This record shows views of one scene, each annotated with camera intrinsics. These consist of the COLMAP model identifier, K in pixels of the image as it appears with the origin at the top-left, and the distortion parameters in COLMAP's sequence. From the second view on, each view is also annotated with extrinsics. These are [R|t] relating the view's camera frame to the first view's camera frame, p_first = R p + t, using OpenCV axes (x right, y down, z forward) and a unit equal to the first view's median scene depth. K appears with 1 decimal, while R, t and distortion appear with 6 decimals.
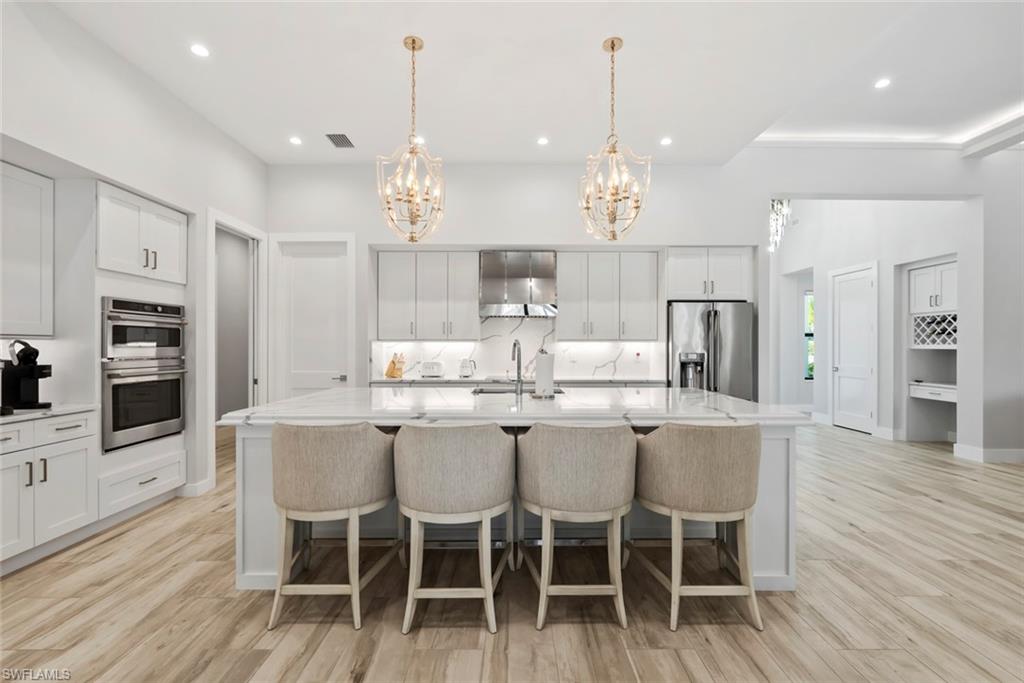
lens RADIAL K [[457.2, 0, 512.9], [0, 457.2, 344.2], [0, 0, 1]] dist [-0.000570, -0.000346]
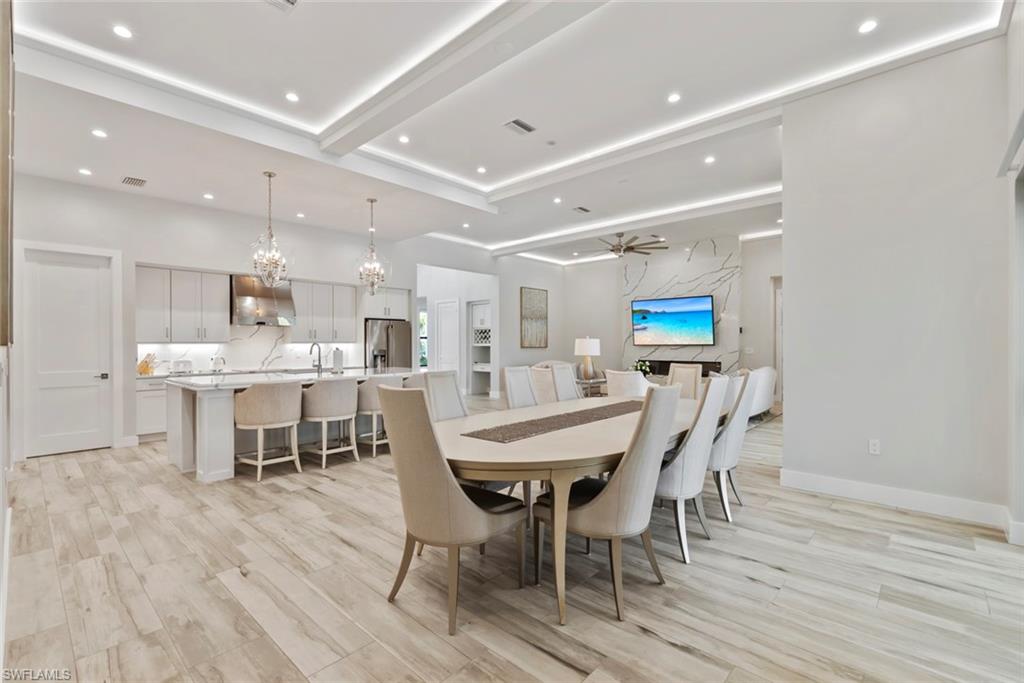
lens RADIAL K [[457.2, 0, 512.9], [0, 457.2, 344.2], [0, 0, 1]] dist [-0.000570, -0.000346]
pose [[0.680574, -0.005758, 0.732657, -0.488378], [0.004393, 0.999983, 0.003778, -0.004903], [-0.732666, 0.000647, 0.680588, -0.497689]]
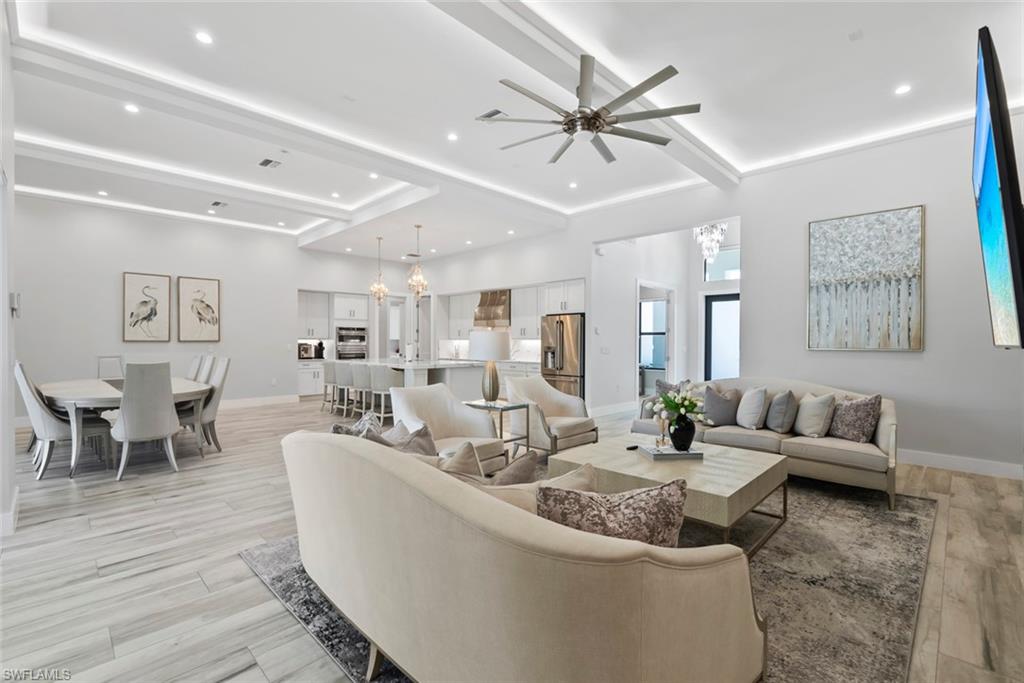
lens RADIAL K [[454.1, 0, 512.0], [0, 454.1, 341.5], [0, 0, 1]] dist [0.000844, 0.000612]
pose [[0.704113, 0.000189, -0.710088, 1.387916], [0.000347, 1.000000, 0.000610, 0.001375], [0.710087, -0.000676, 0.704113, -0.251113]]
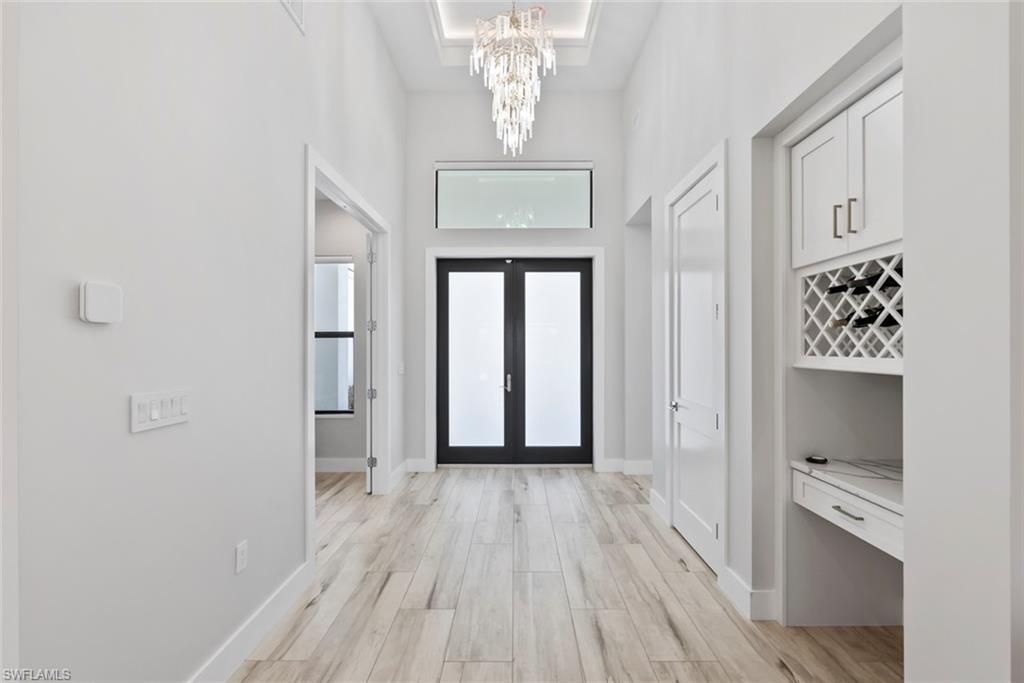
lens RADIAL K [[457.2, 0, 512.9], [0, 457.2, 344.2], [0, 0, 1]] dist [-0.000570, -0.000346]
pose [[0.999947, -0.003479, -0.009638, 0.757769], [0.003459, 0.999992, -0.002176, -0.009040], [0.009646, 0.002142, 0.999951, 0.743575]]
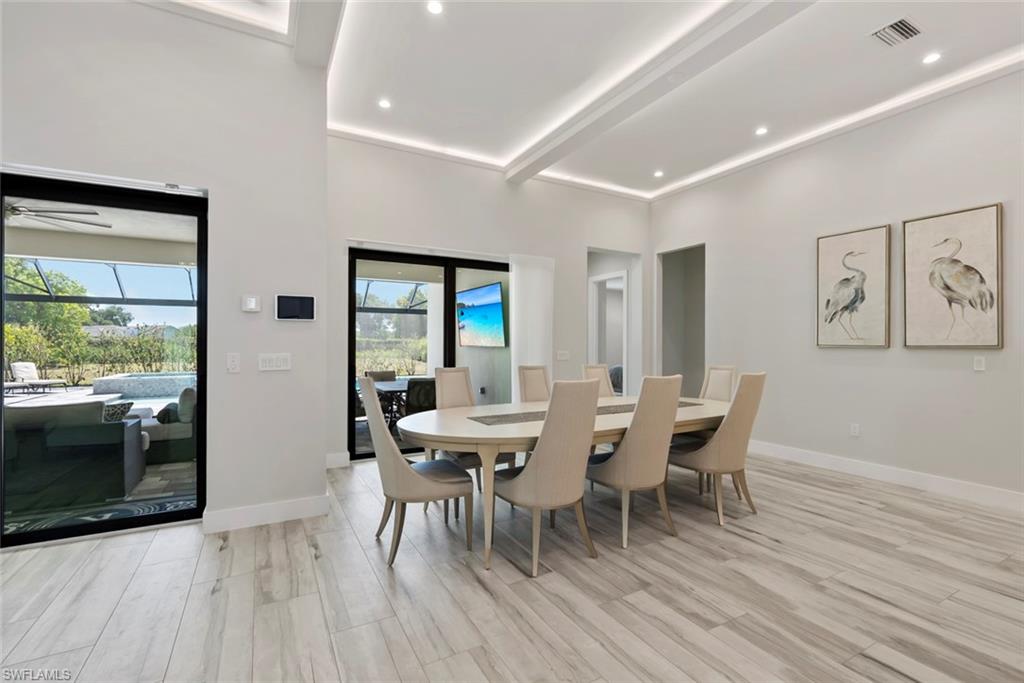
lens RADIAL K [[462.3, 0, 516.2], [0, 462.3, 341.6], [0, 0, 1]] dist [-0.000296, -0.000110]
pose [[-0.875364, -0.010361, -0.483354, 0.478997], [-0.008275, 0.999945, -0.006450, 0.002168], [0.483394, -0.001646, -0.875401, 0.405509]]
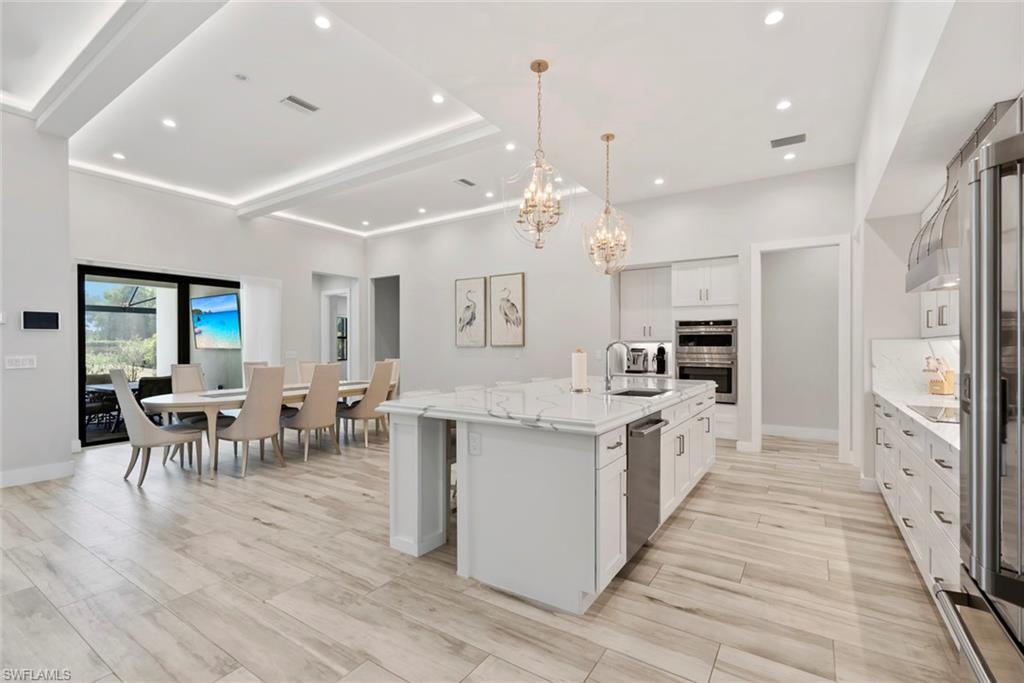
lens RADIAL K [[457.2, 0, 512.9], [0, 457.2, 344.2], [0, 0, 1]] dist [-0.000570, -0.000346]
pose [[-0.554437, -0.002642, -0.832222, 0.654117], [0.002282, 0.999986, -0.004695, 0.002261], [0.832223, -0.004502, -0.554423, 0.878395]]
